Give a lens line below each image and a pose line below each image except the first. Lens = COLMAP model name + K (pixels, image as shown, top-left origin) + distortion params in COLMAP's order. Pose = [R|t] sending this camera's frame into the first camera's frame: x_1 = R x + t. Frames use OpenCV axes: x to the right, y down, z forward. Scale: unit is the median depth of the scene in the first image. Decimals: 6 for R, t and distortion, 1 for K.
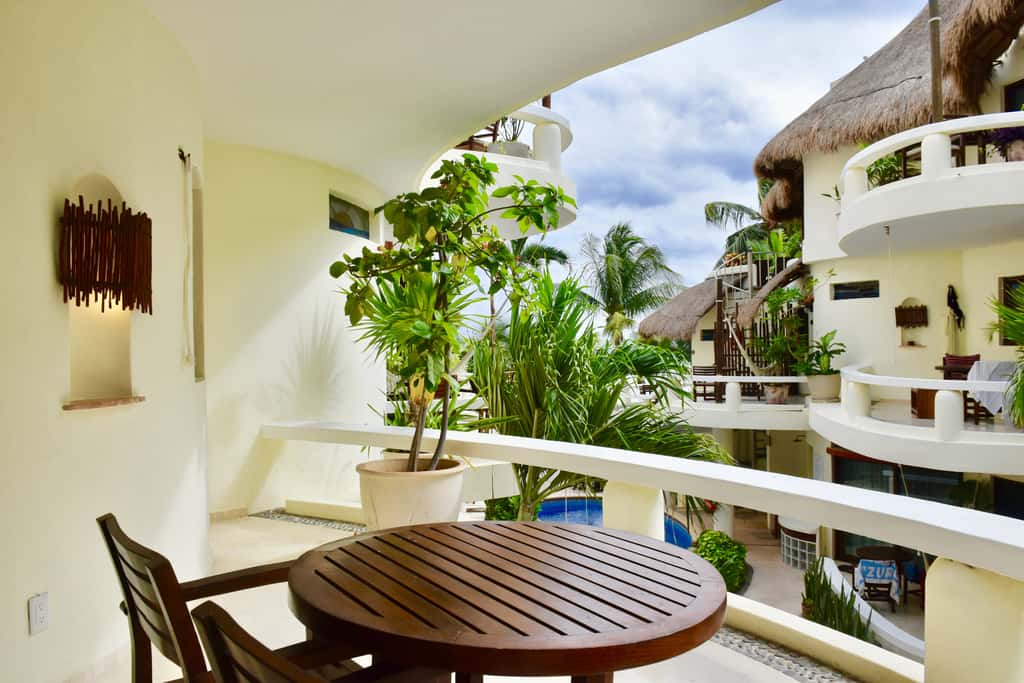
lens RADIAL K [[792.7, 0, 513.2], [0, 792.7, 340.7], [0, 0, 1]] dist [-0.019809, -0.002366]
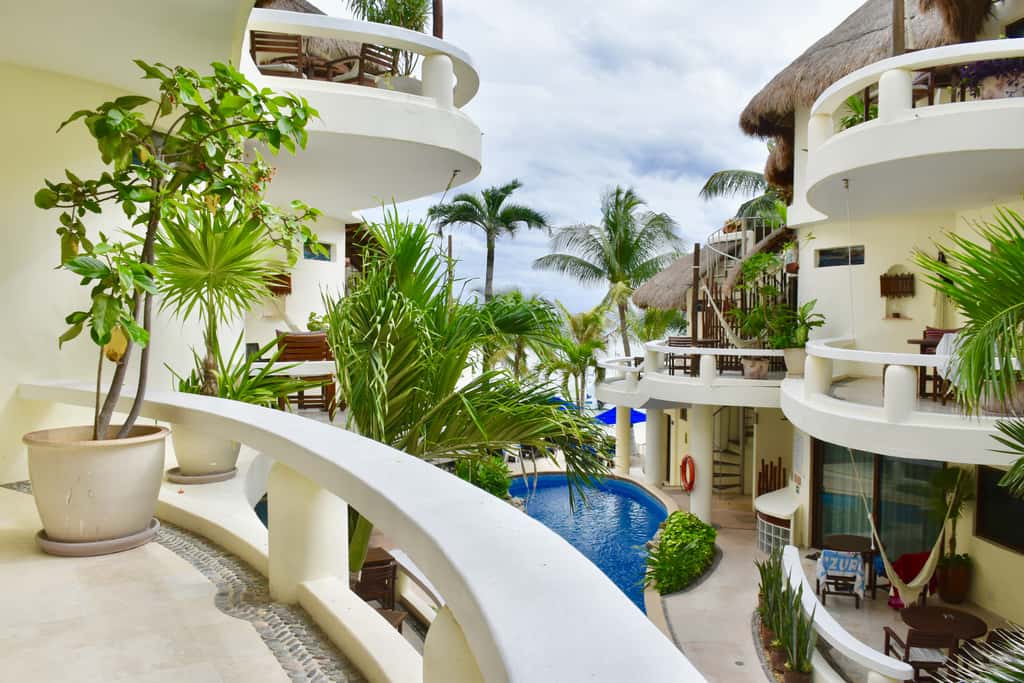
lens RADIAL K [[792.7, 0, 510.8], [0, 792.7, 341.2], [0, 0, 1]] dist [-0.019809, -0.002366]
pose [[0.998318, 0.018722, -0.054873, 0.106474], [-0.016774, 0.999220, 0.035755, 0.007994], [0.055500, -0.034775, 0.997853, 0.063890]]
